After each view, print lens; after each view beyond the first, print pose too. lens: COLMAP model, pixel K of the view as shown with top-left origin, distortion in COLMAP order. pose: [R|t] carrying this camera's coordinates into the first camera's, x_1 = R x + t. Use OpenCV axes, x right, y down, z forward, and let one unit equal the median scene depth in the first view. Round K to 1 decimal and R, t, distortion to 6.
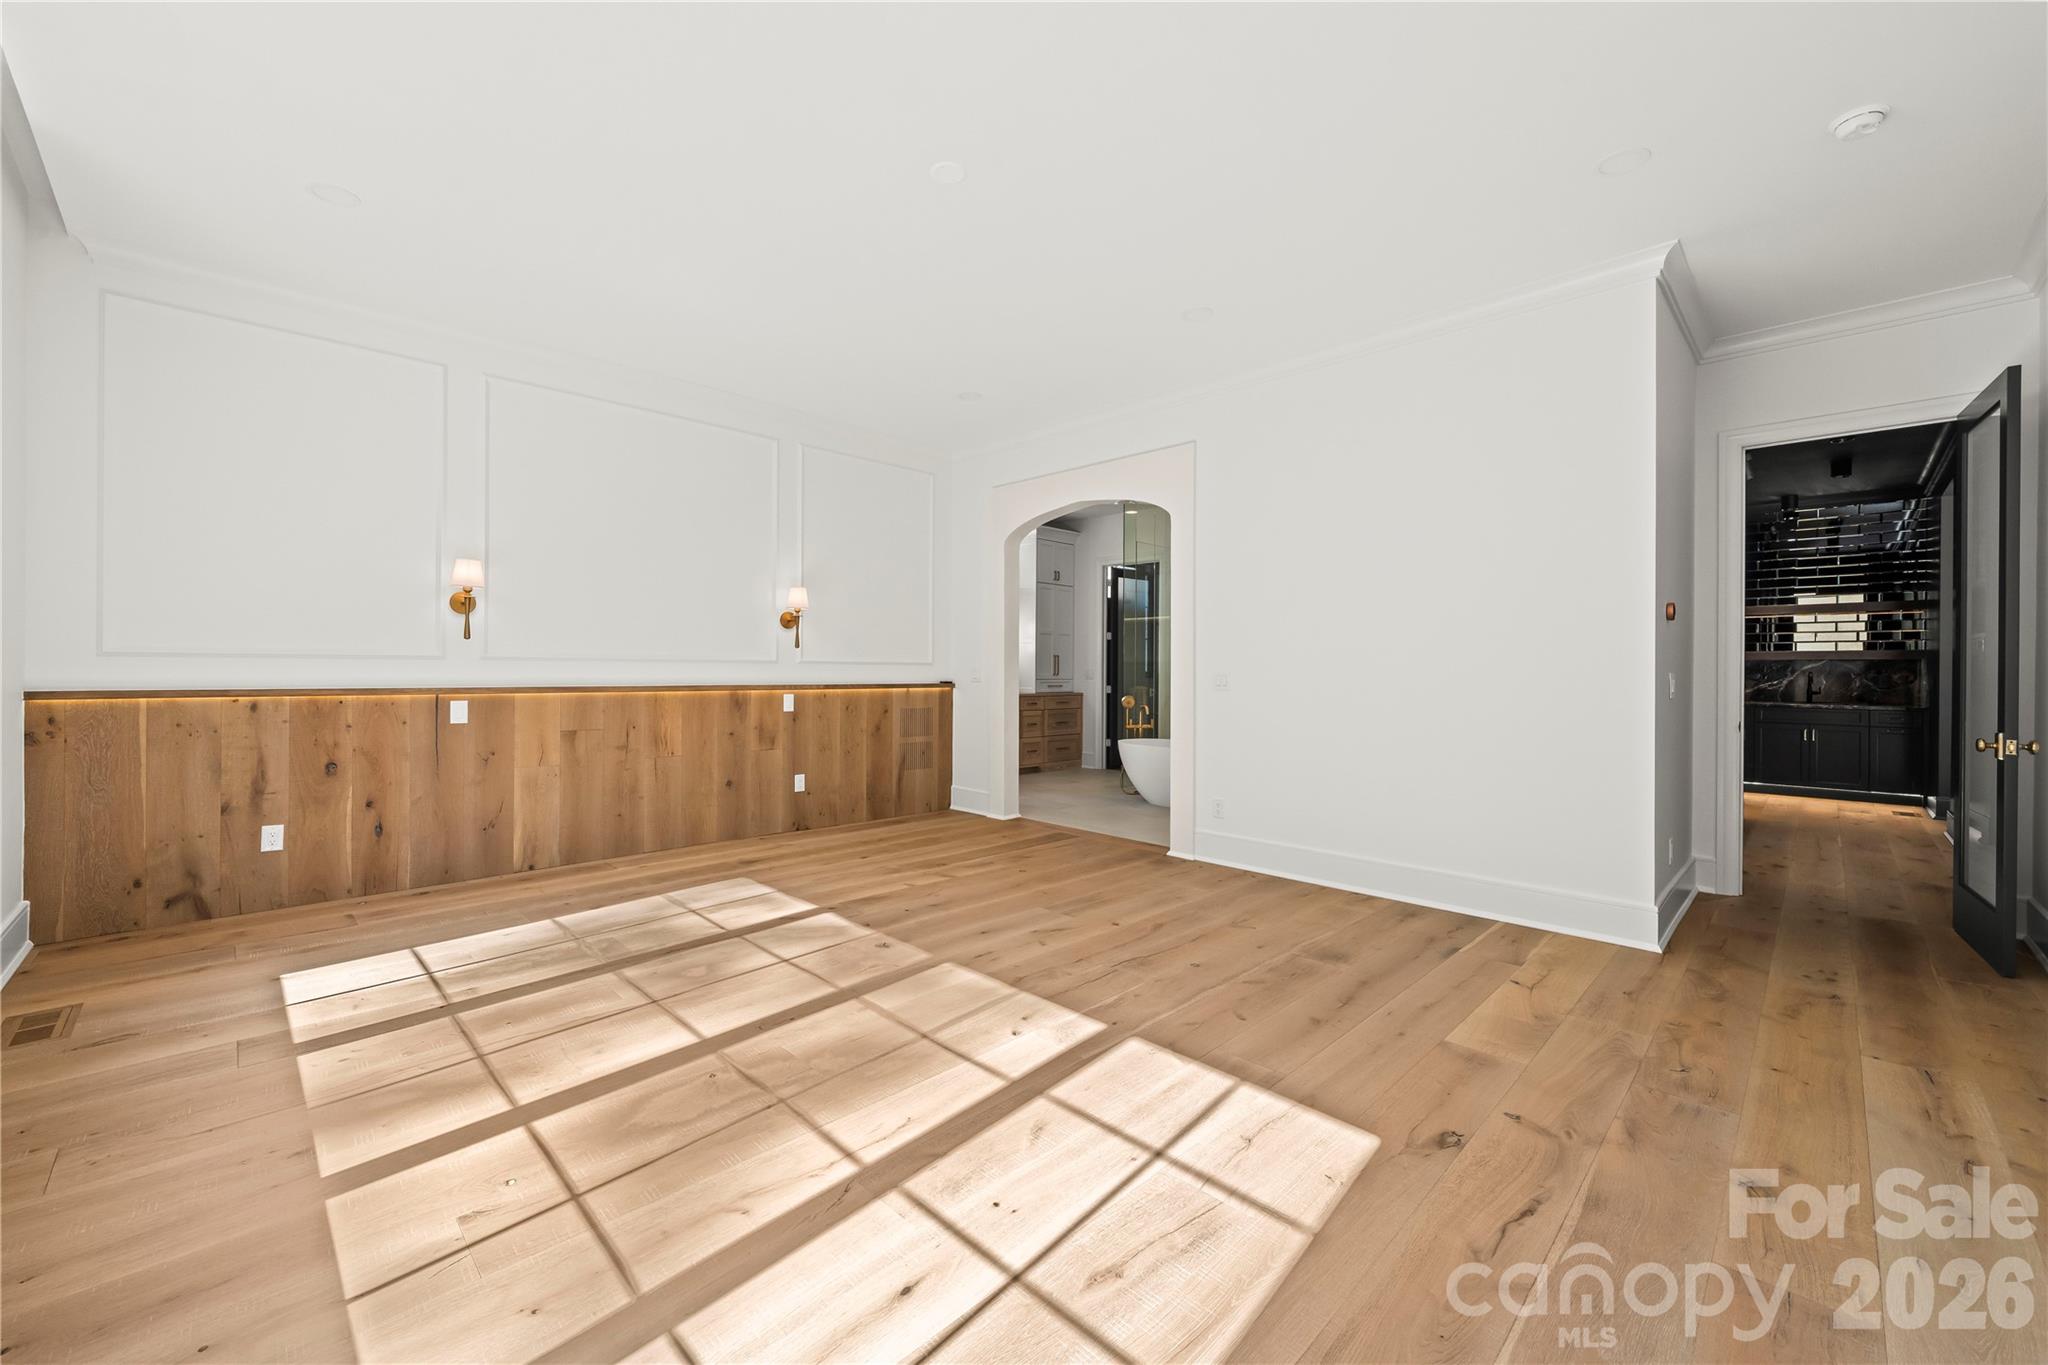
lens RADIAL K [[814.3, 0, 1019.2], [0, 814.3, 676.5], [0, 0, 1]] dist [-0.001680, -0.001579]
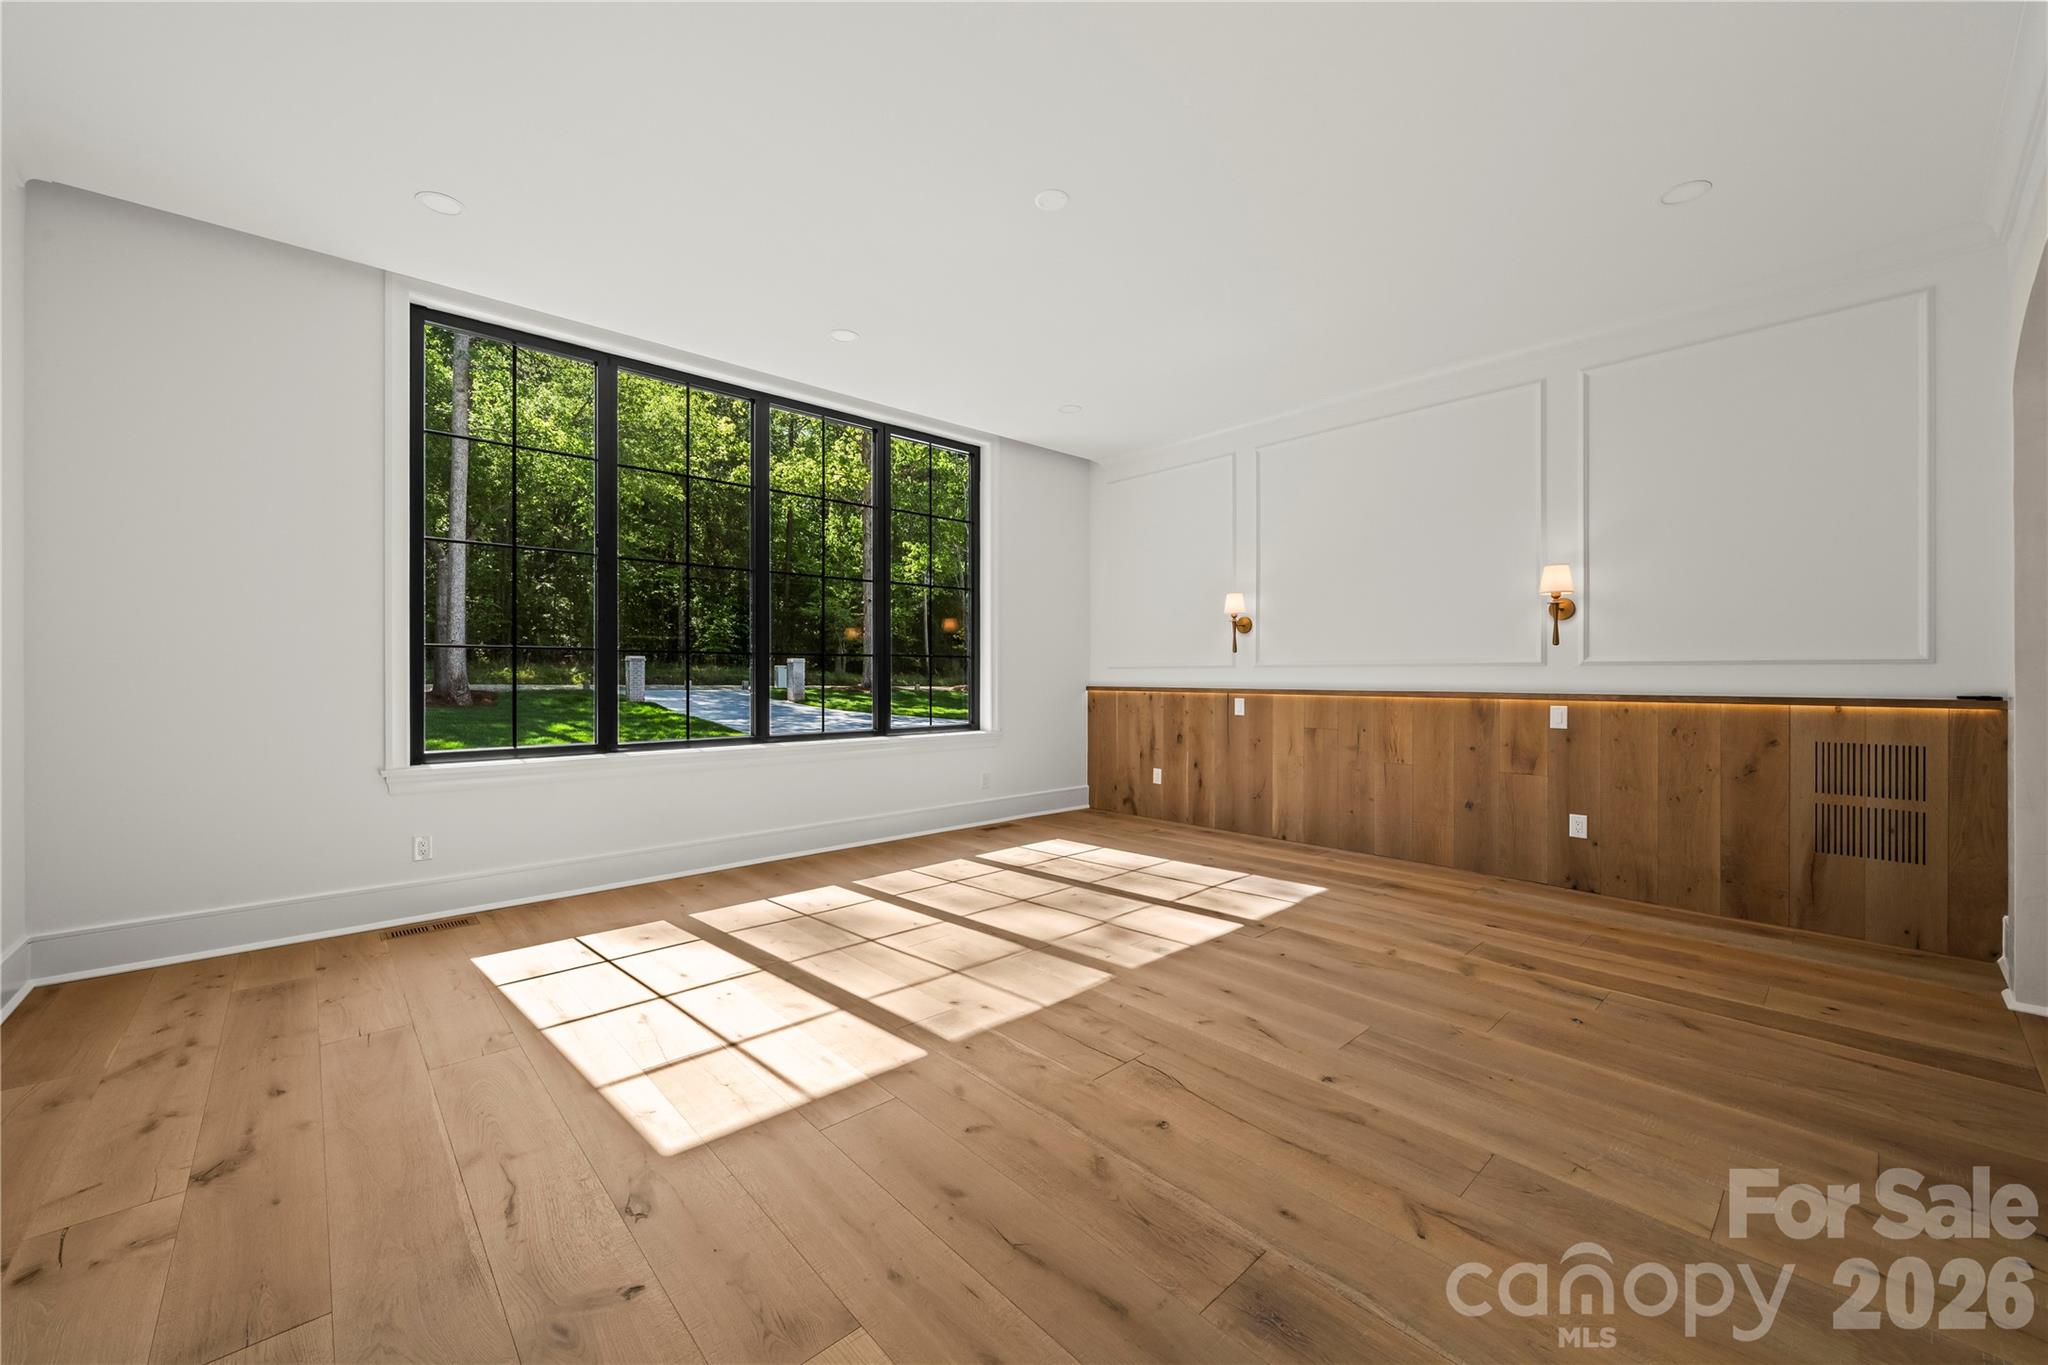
lens RADIAL K [[816.7, 0, 1018.9], [0, 816.7, 677.1], [0, 0, 1]] dist [0.003556, 0.000380]
pose [[-0.060412, -0.001066, -0.998173, 0.653974], [-0.007849, 0.999969, -0.000592, -0.001263], [0.998143, 0.007799, -0.060419, 0.688679]]
